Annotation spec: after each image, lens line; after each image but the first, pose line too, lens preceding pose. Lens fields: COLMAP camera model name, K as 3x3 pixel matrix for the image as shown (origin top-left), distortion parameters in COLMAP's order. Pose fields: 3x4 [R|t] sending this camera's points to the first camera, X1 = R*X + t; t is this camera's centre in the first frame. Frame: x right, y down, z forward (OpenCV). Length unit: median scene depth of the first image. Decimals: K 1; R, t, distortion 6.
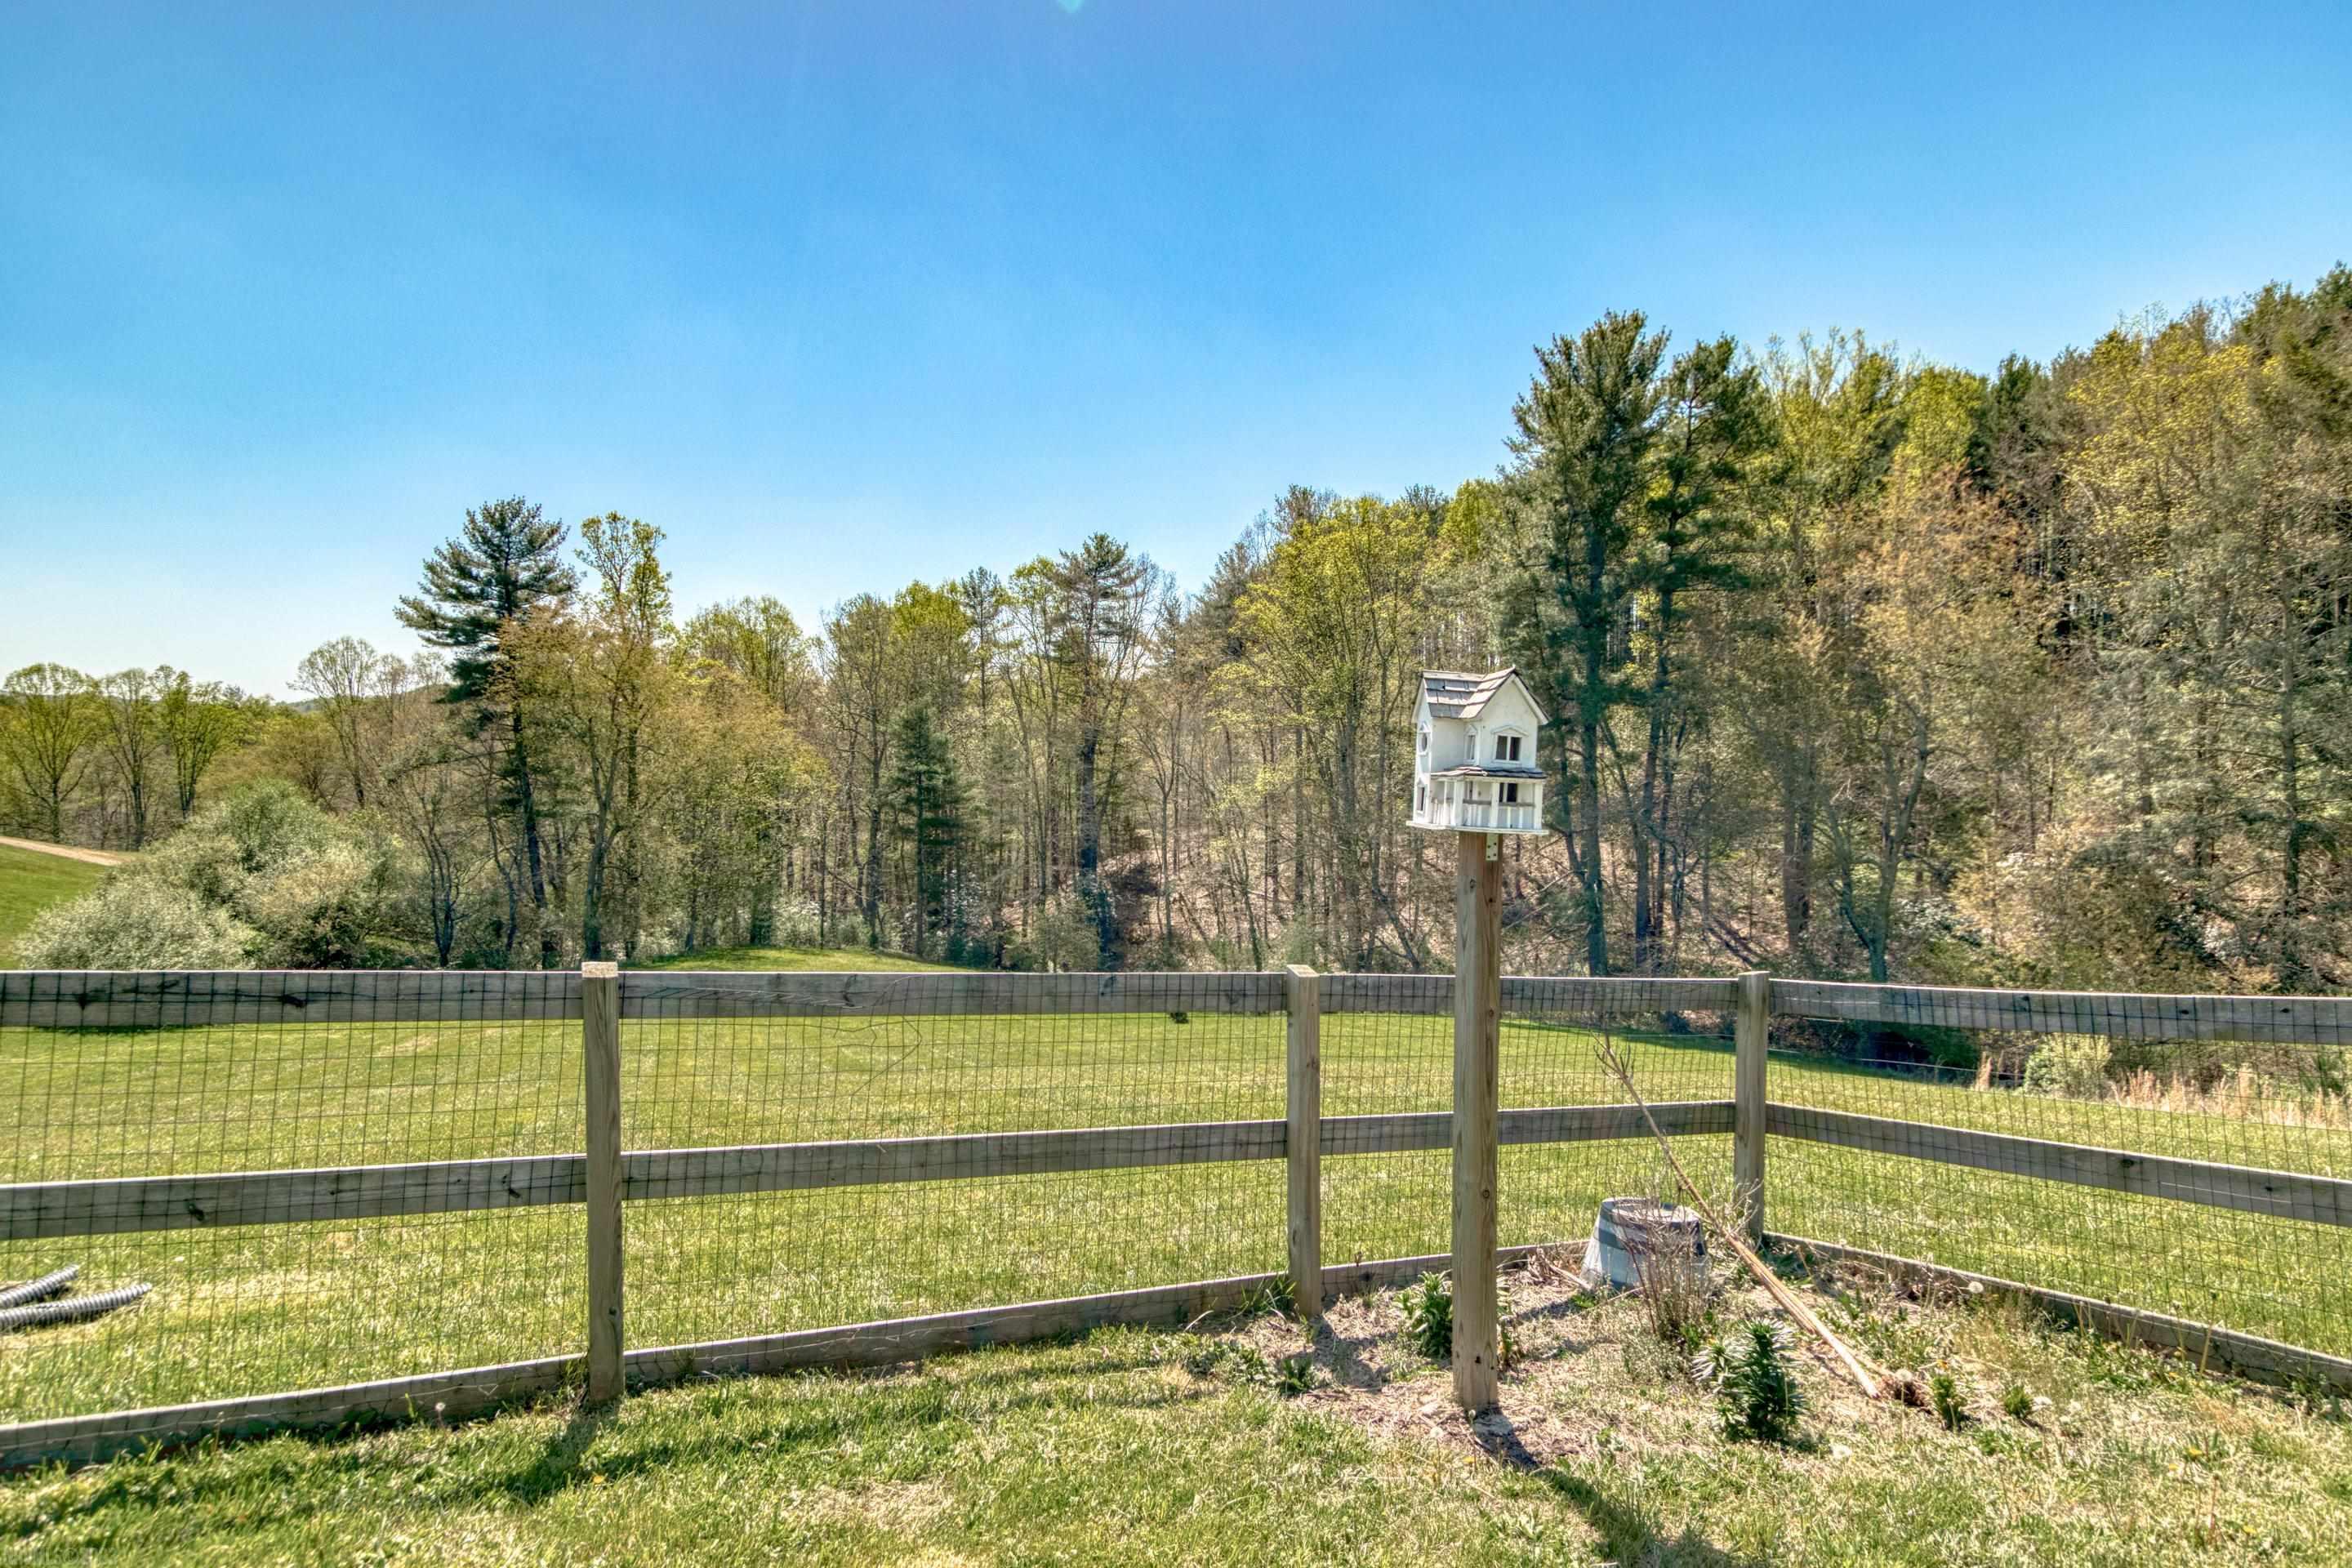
lens RADIAL K [[1314.7, 0, 1181.7], [0, 1314.7, 788.5], [0, 0, 1]] dist [0.003318, 0.002472]
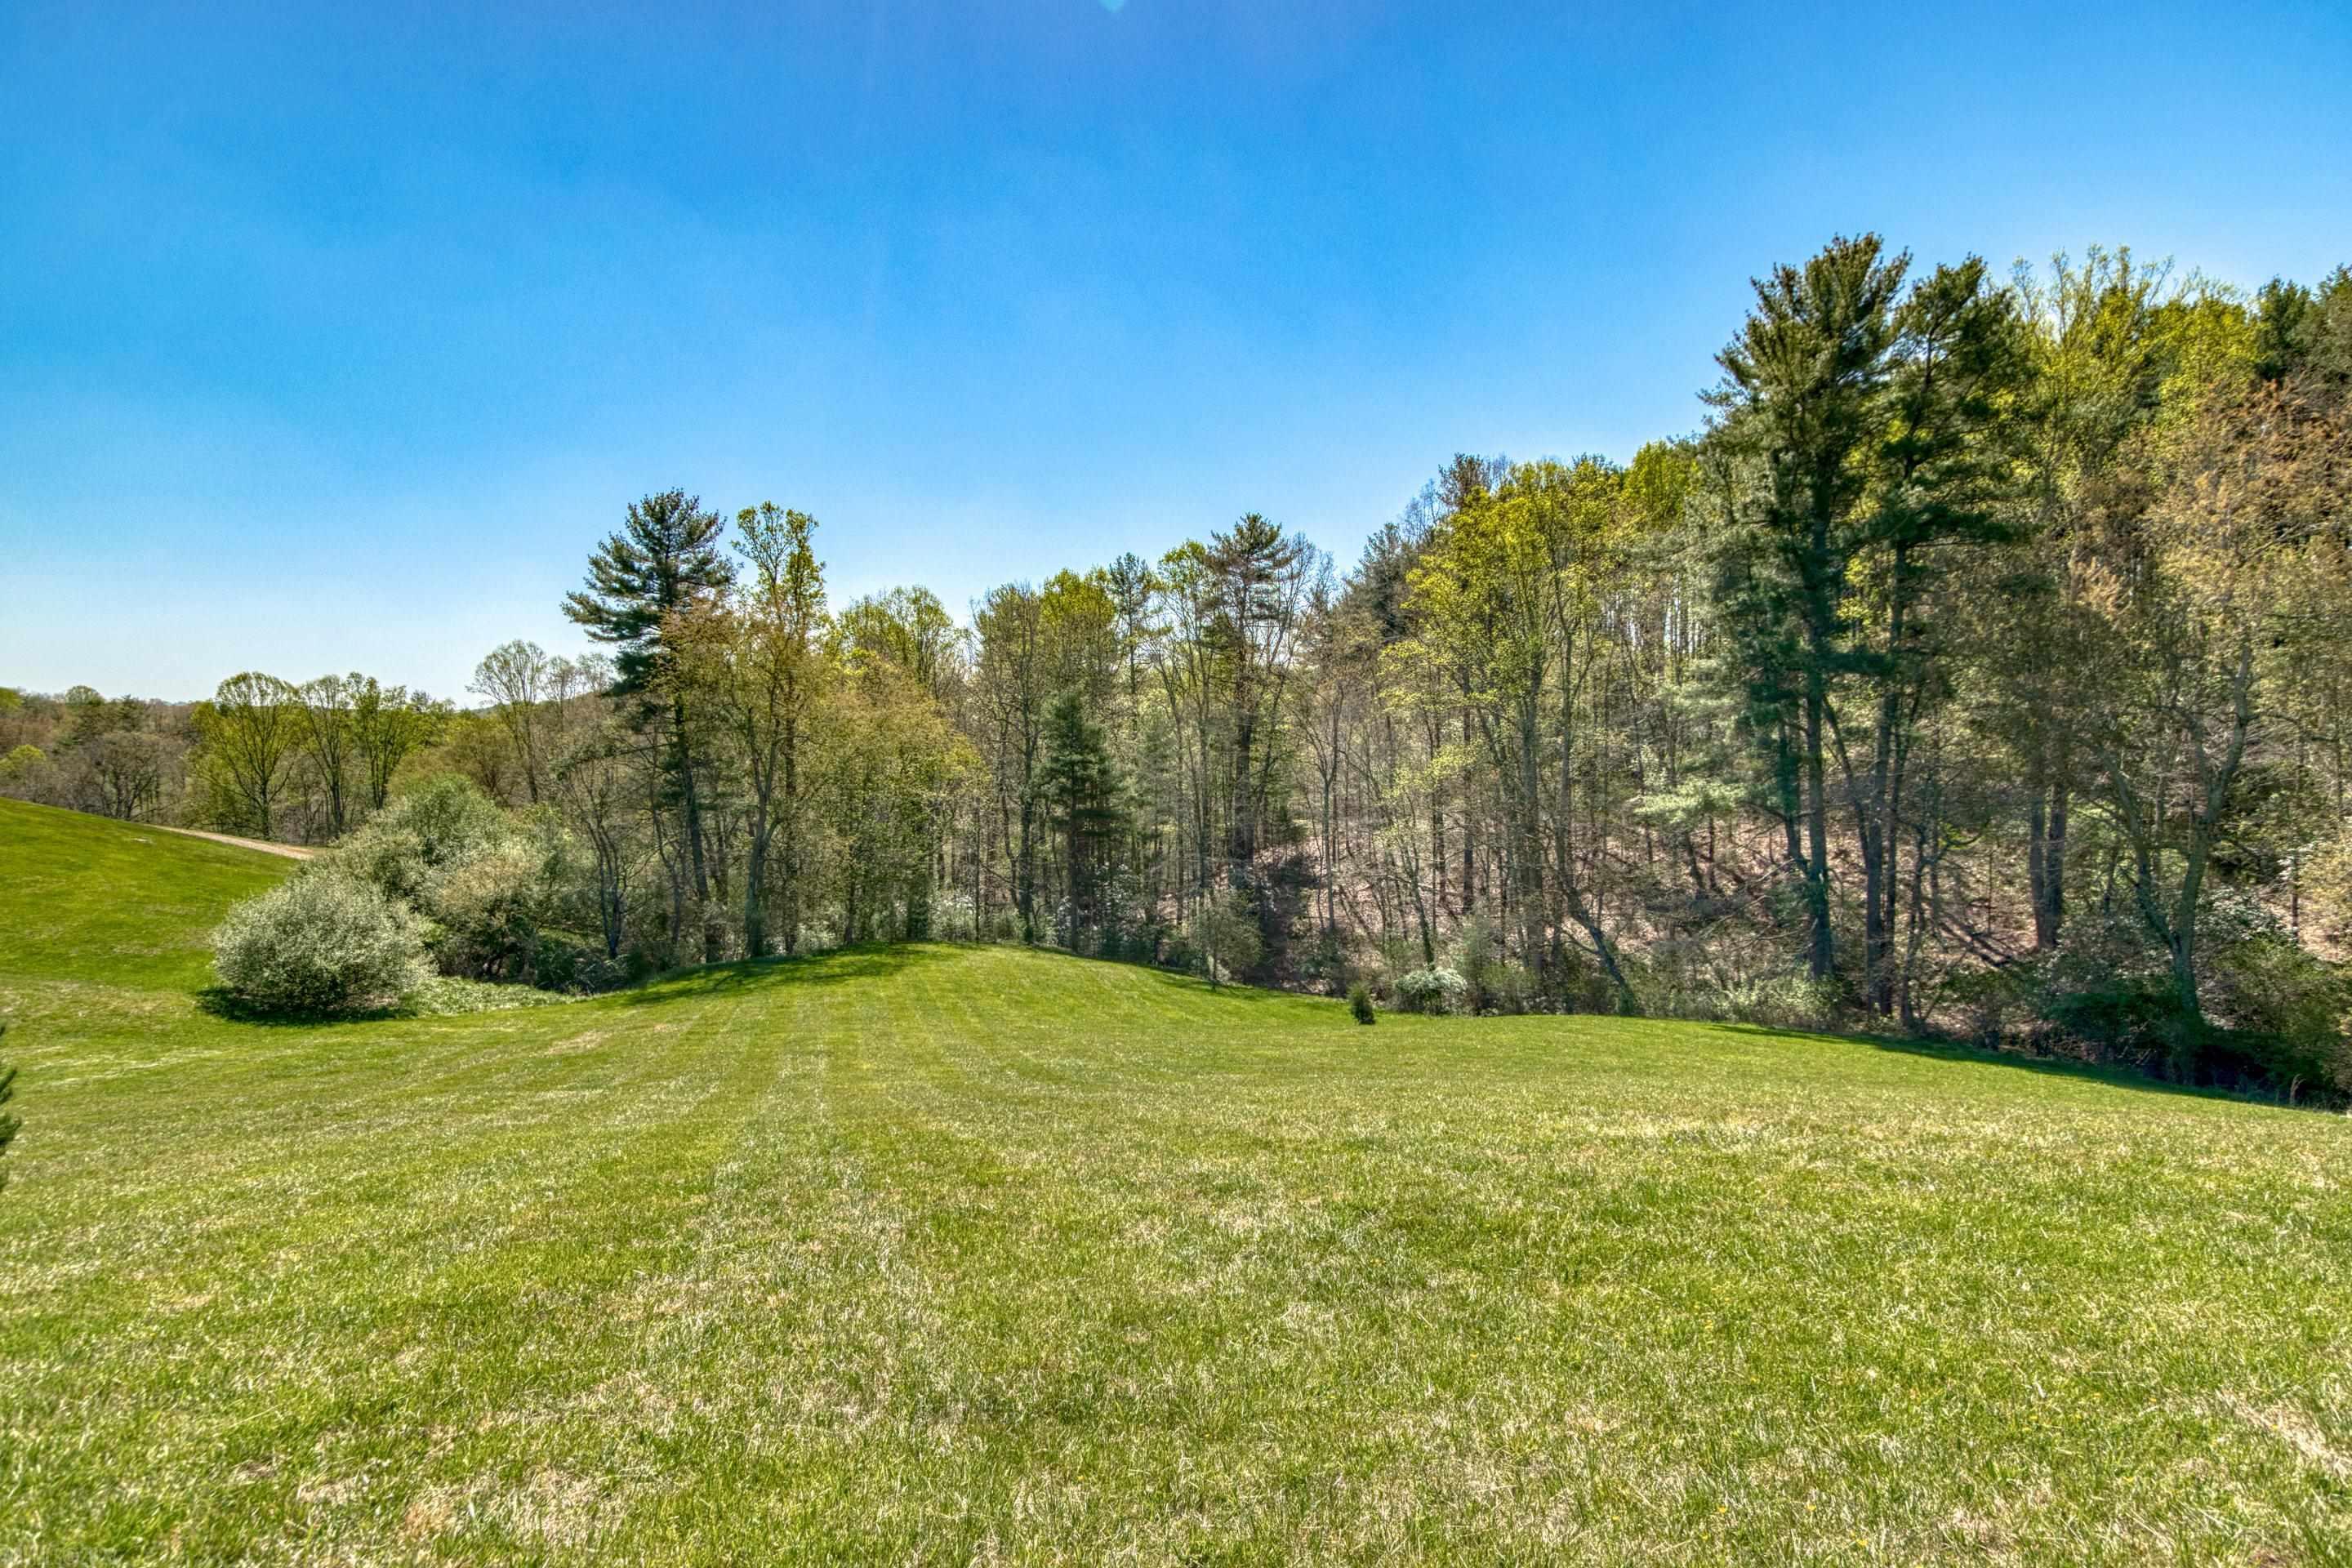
lens RADIAL K [[1314.4, 0, 1179.0], [0, 1314.4, 796.0], [0, 0, 1]] dist [-0.001290, 0.002609]
pose [[0.994702, -0.008496, -0.102446, -0.024802], [0.009483, 0.999913, 0.009150, 0.005149], [0.102359, -0.010073, 0.994697, 0.044270]]
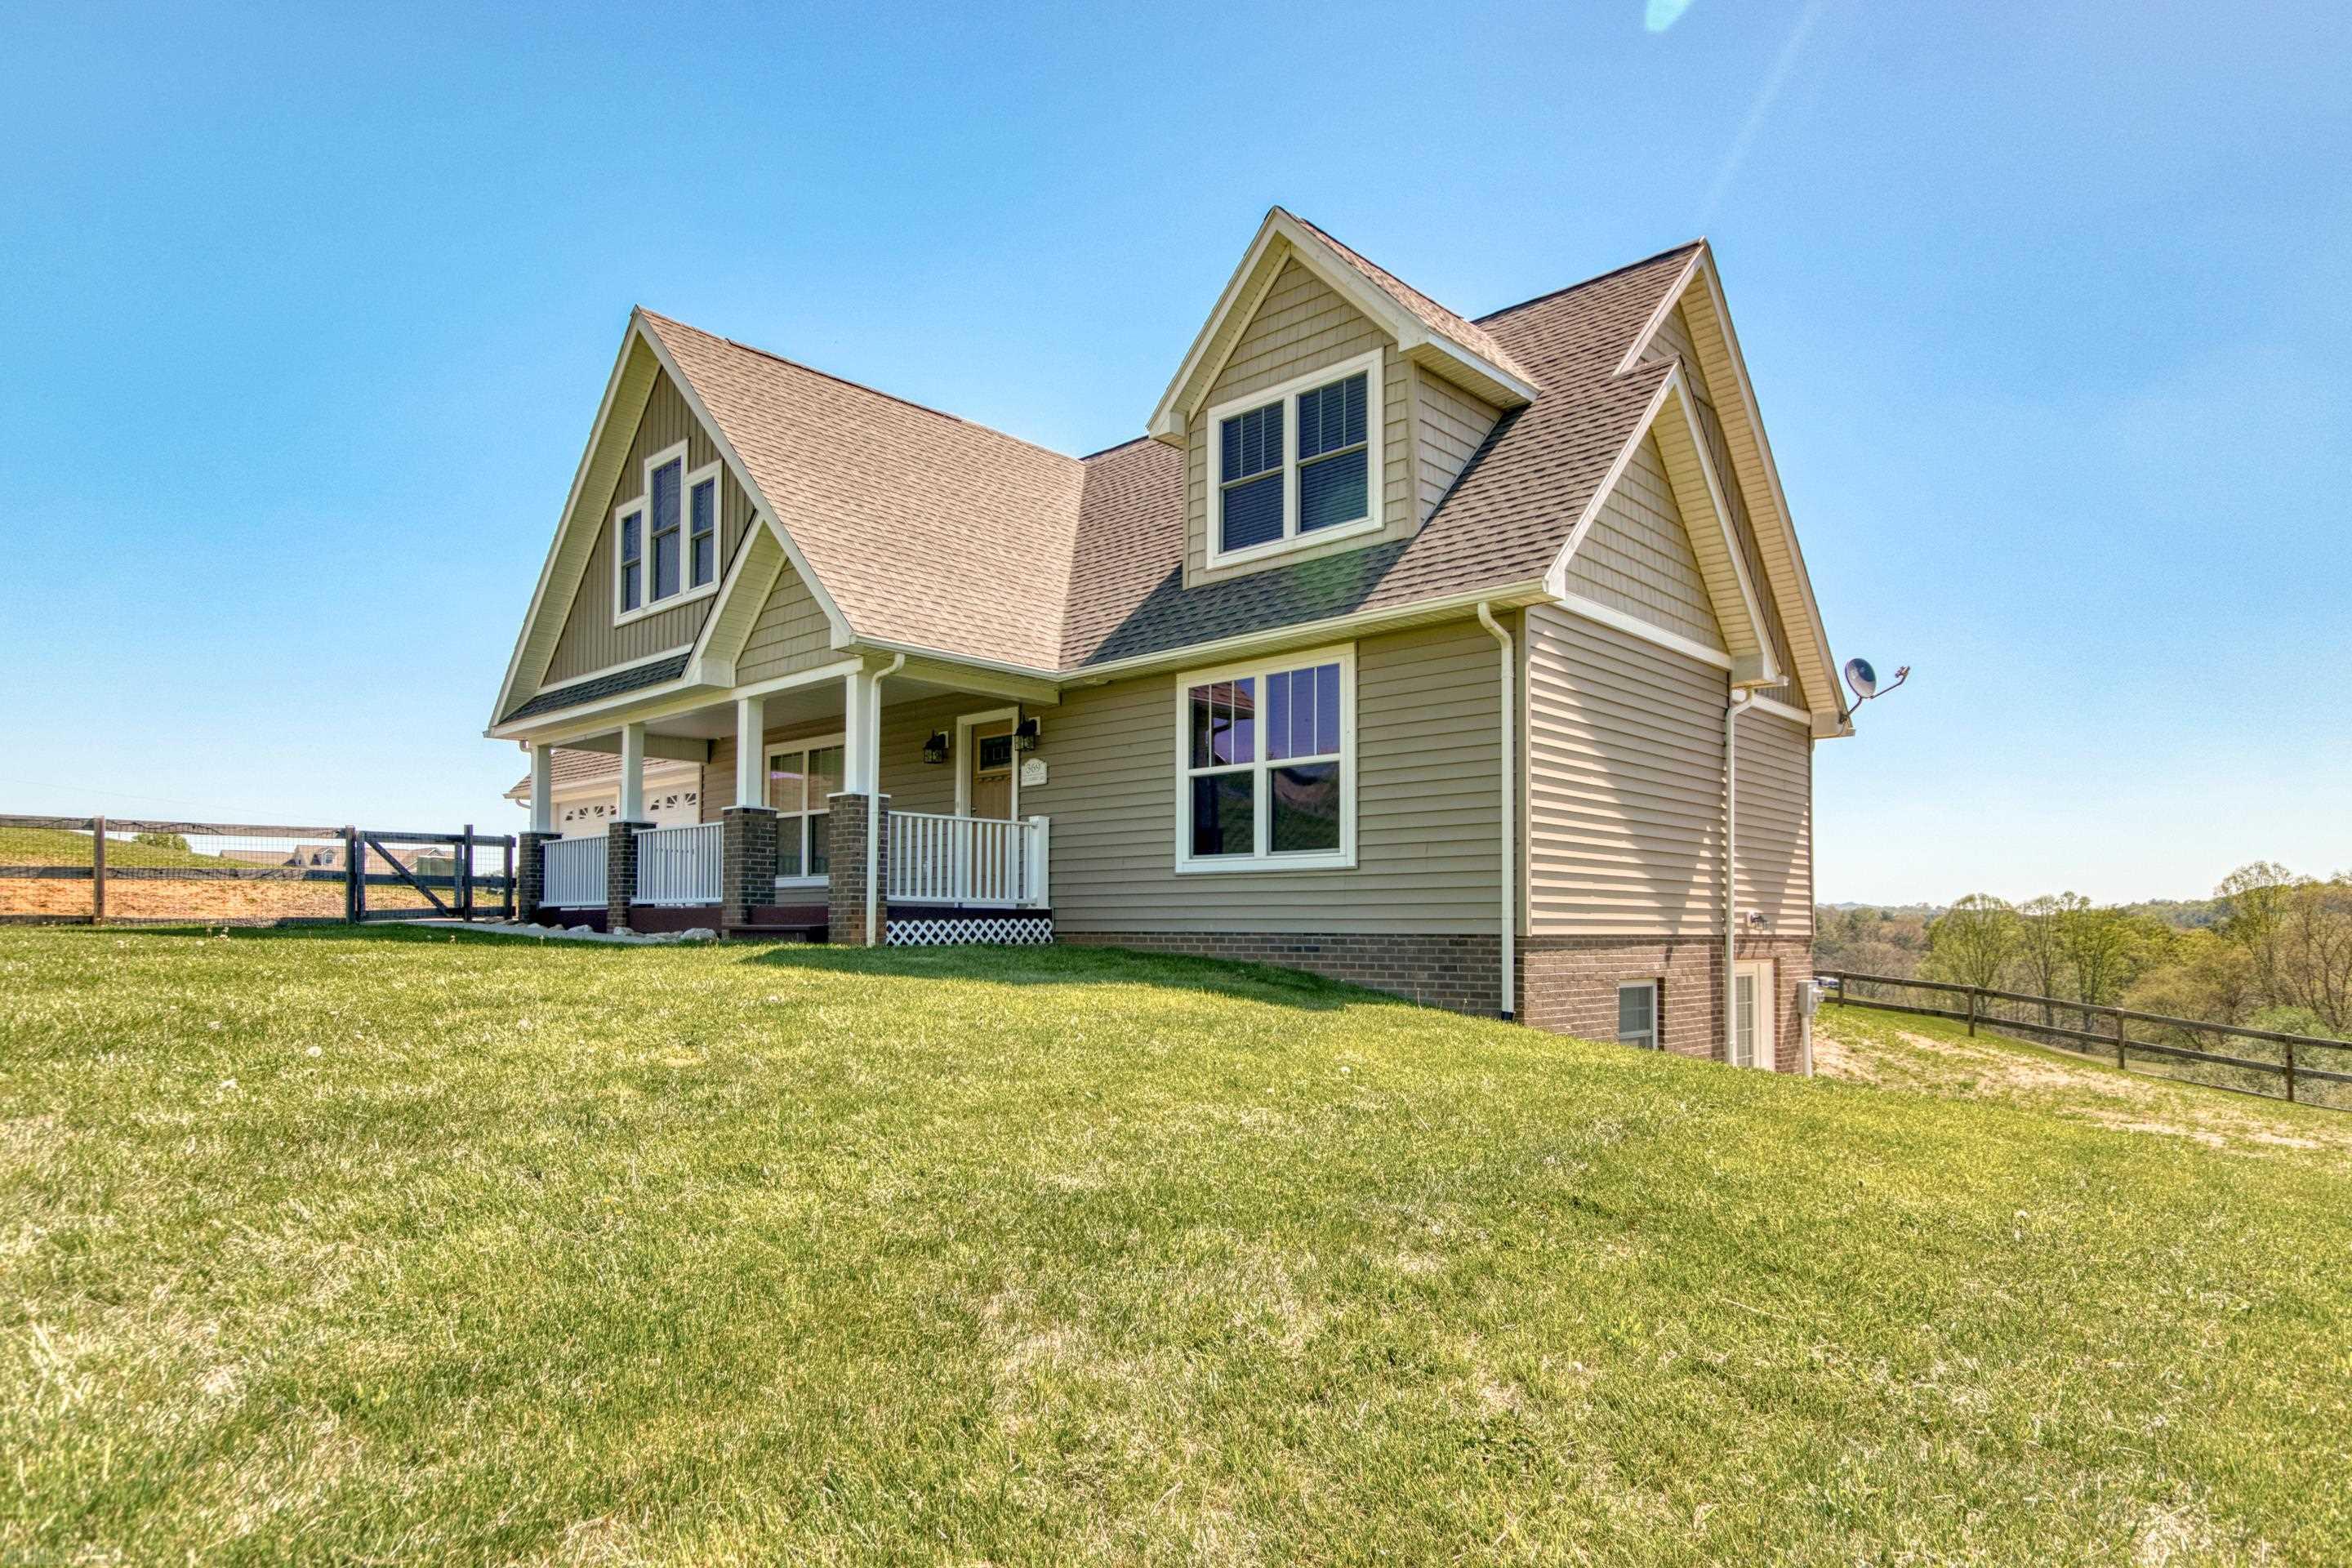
lens RADIAL K [[1322.7, 0, 1182.6], [0, 1322.7, 897.4], [0, 0, 1]] dist [0.001949, 0.000553]
pose [[0.375480, -0.028436, -0.926394, 0.047780], [-0.035188, 0.998371, -0.044907, -0.013062], [0.926162, 0.049460, 0.373868, -0.310659]]
